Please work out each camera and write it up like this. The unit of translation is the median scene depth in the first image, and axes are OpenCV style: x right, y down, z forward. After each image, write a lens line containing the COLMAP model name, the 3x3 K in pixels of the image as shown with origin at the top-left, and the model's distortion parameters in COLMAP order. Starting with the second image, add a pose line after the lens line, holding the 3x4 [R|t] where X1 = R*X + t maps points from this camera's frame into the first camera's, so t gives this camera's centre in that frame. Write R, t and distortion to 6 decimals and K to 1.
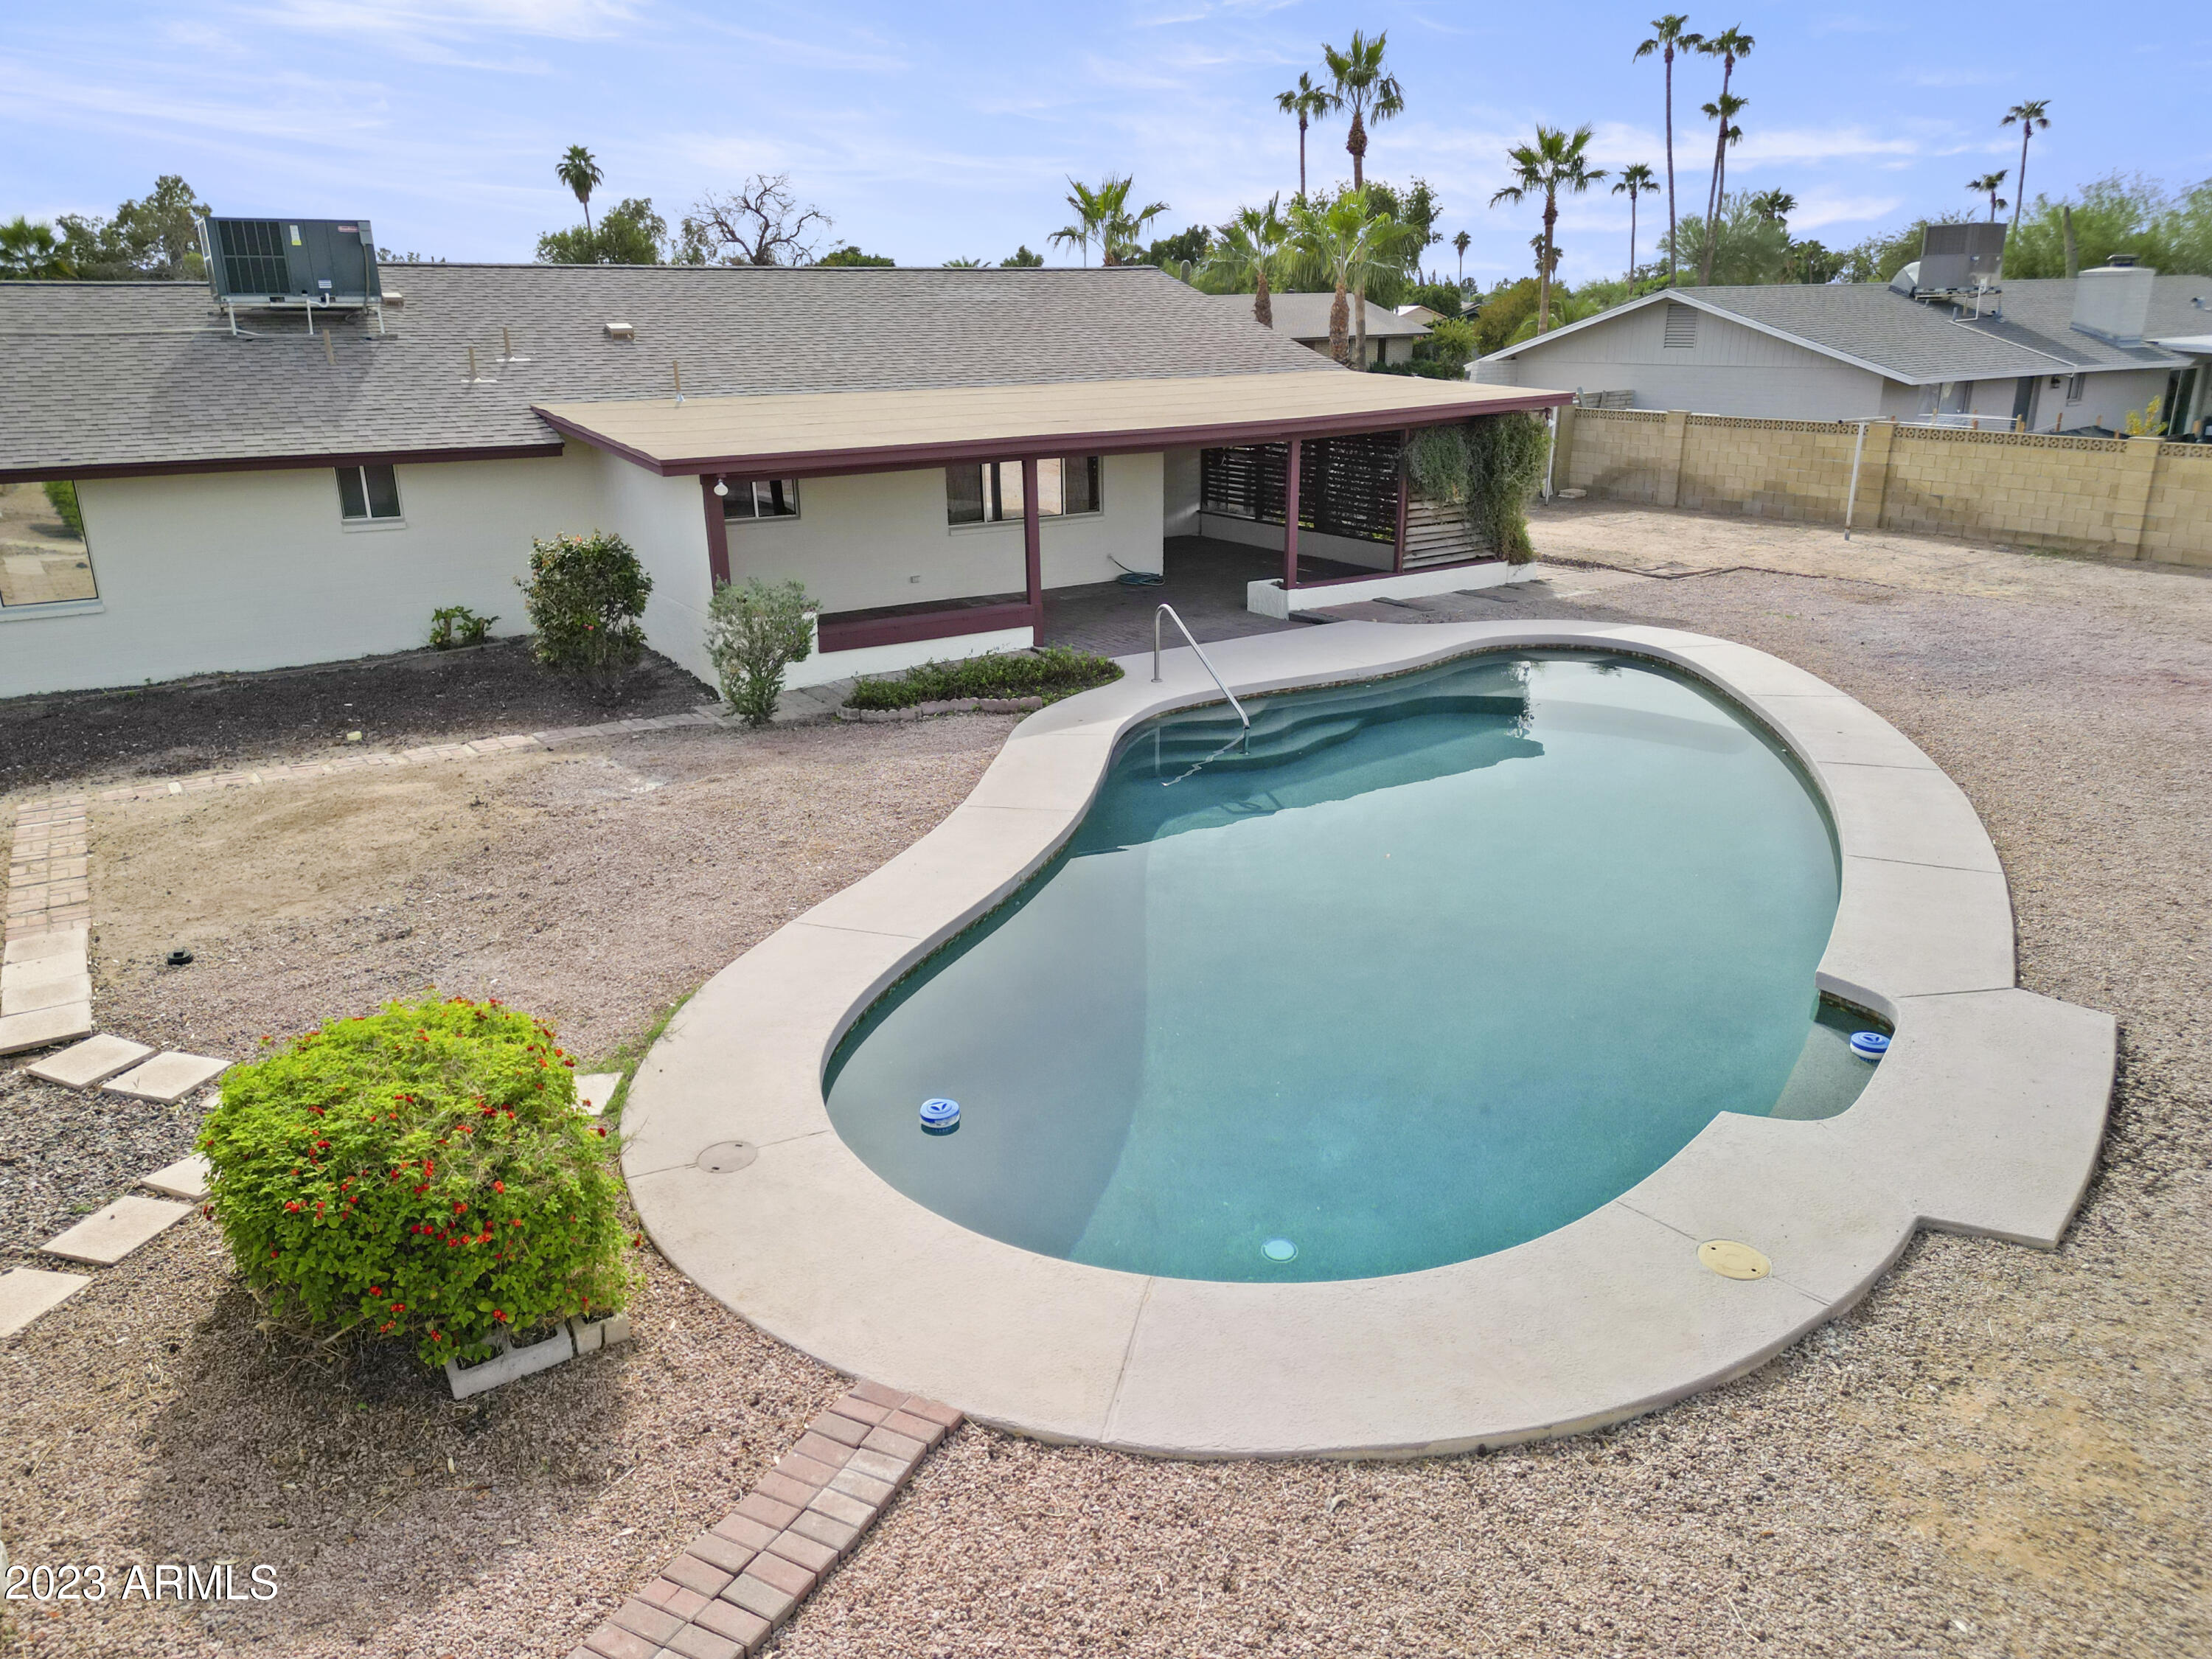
lens RADIAL K [[1537.2, 0, 1129.6], [0, 1537.2, 831.8], [0, 0, 1]] dist [0.071322, -0.054348]
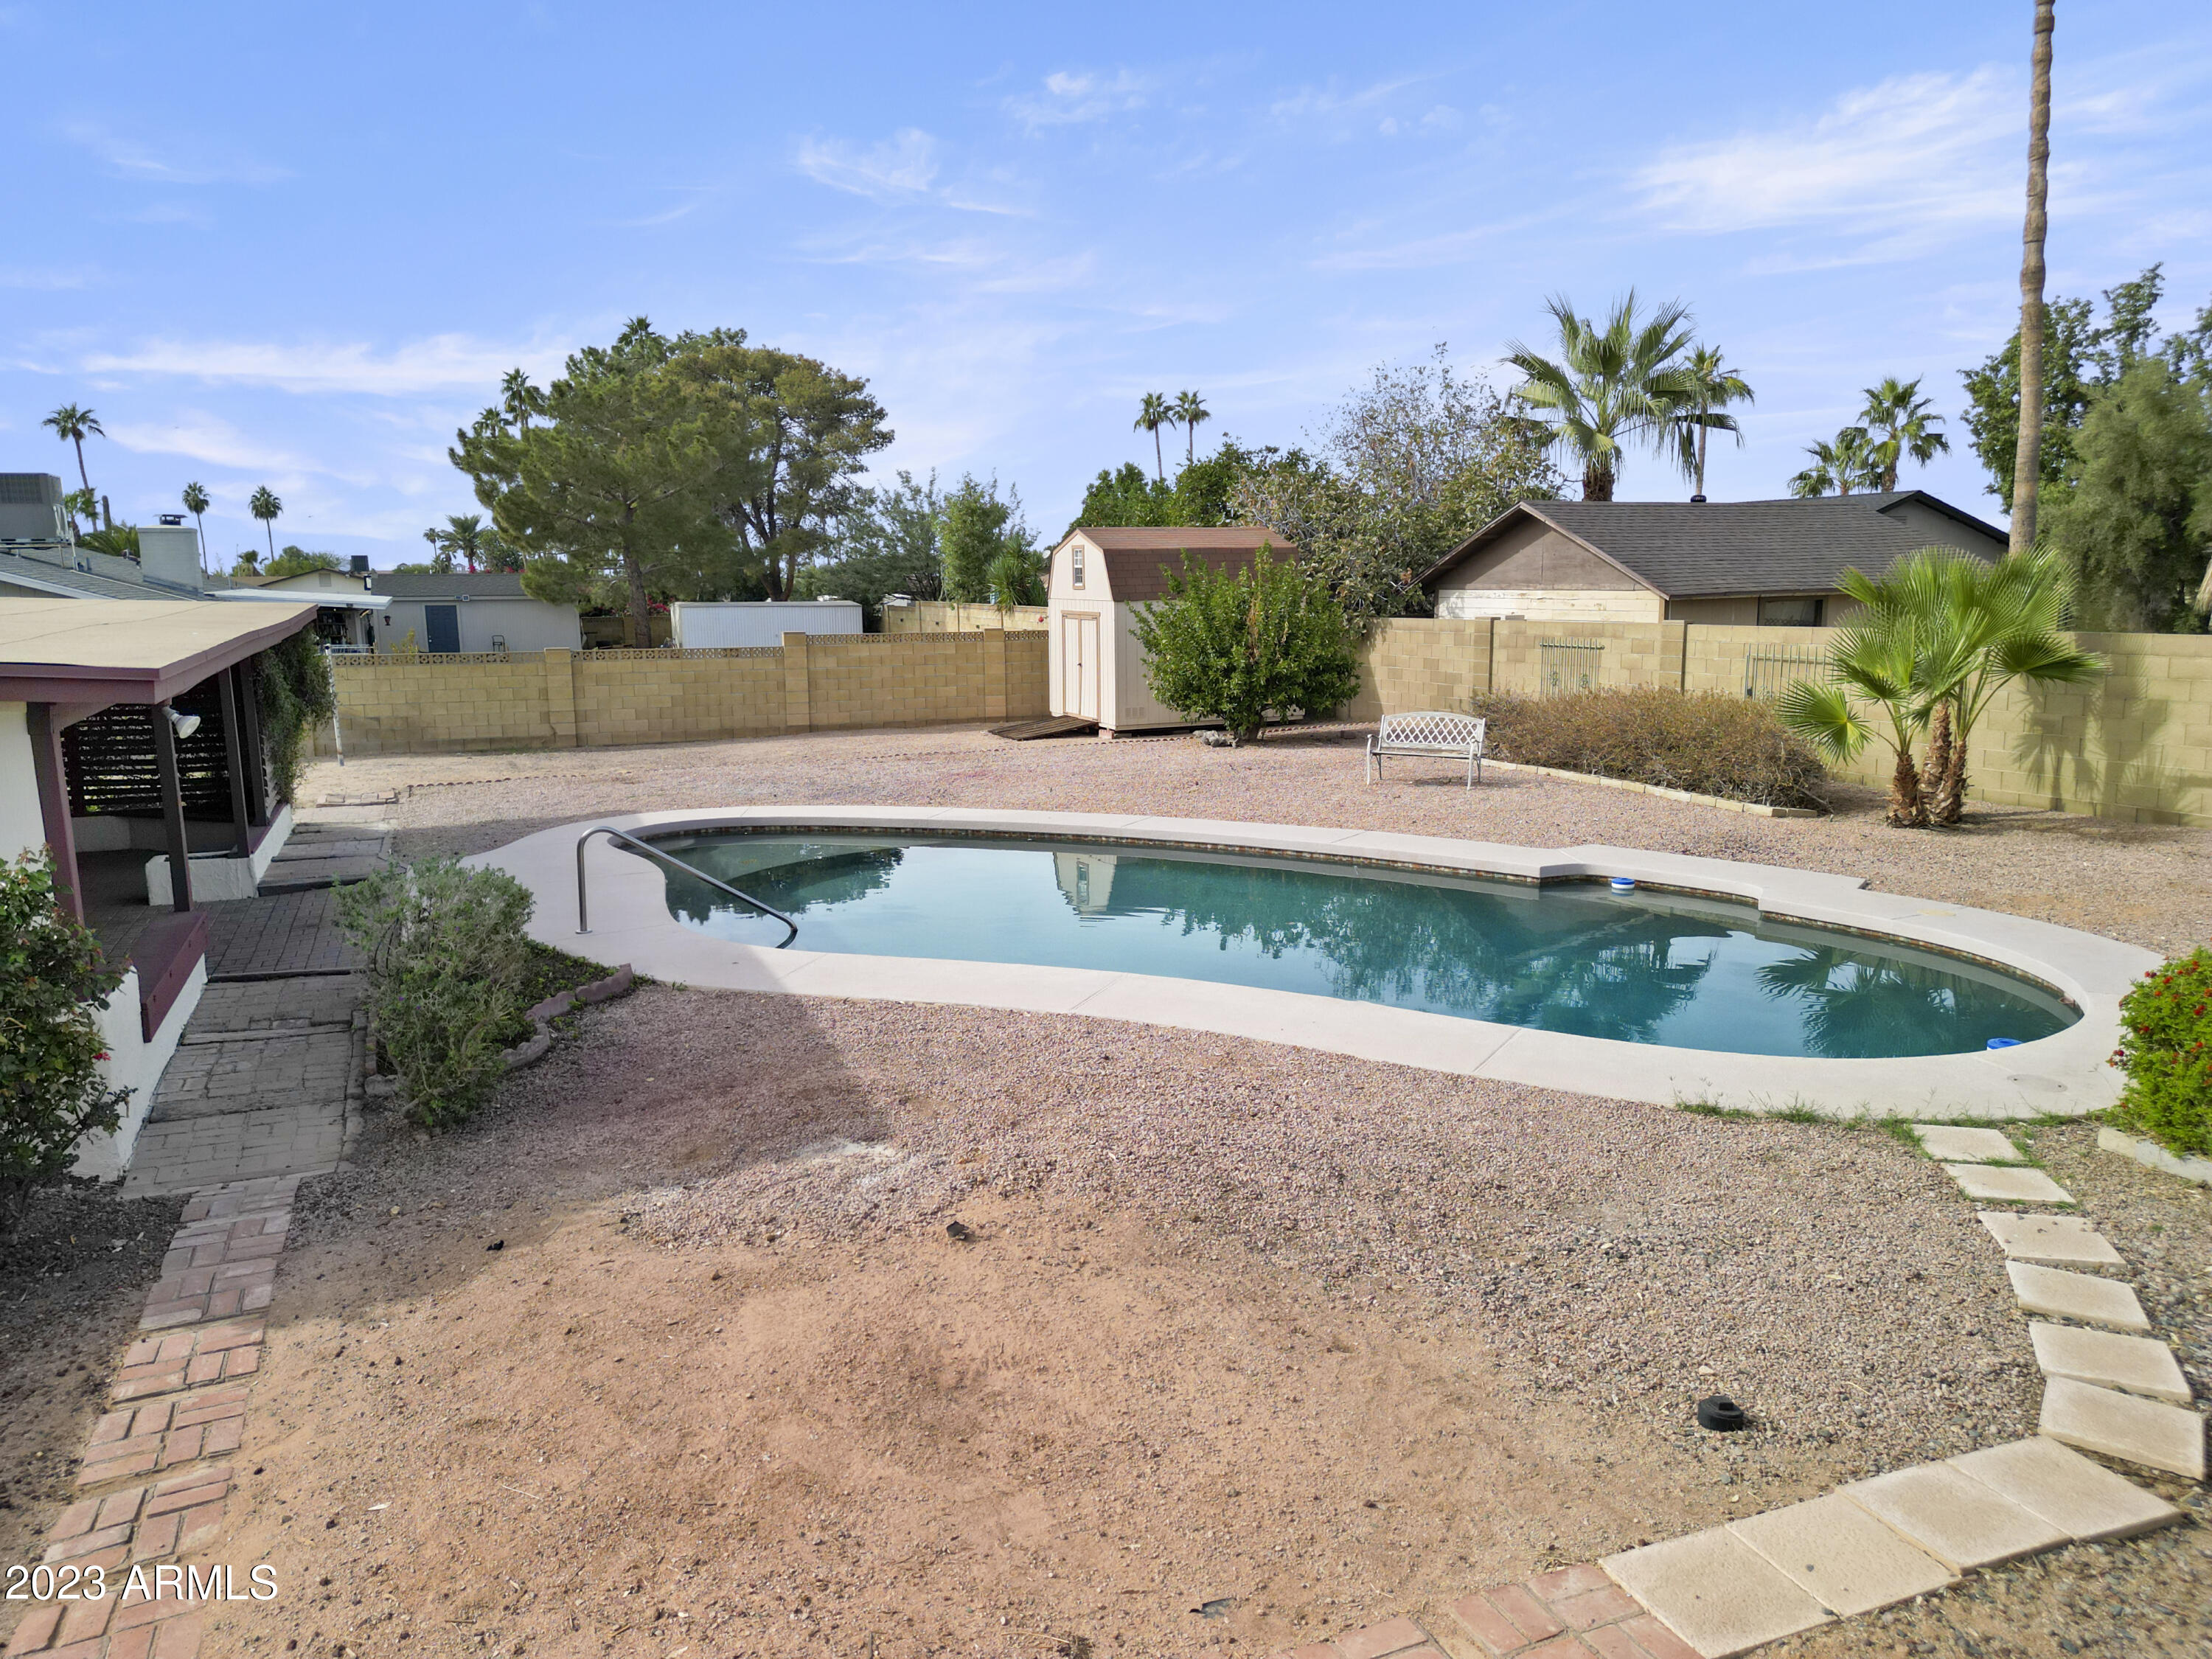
lens RADIAL K [[1537.7, 0, 1054.2], [0, 1537.7, 830.9], [0, 0, 1]] dist [0.041214, -0.055393]
pose [[0.208548, -0.154883, 0.965670, -0.851676], [0.329691, 0.940720, 0.079681, -0.168603], [-0.920767, 0.301755, 0.247249, 0.765050]]
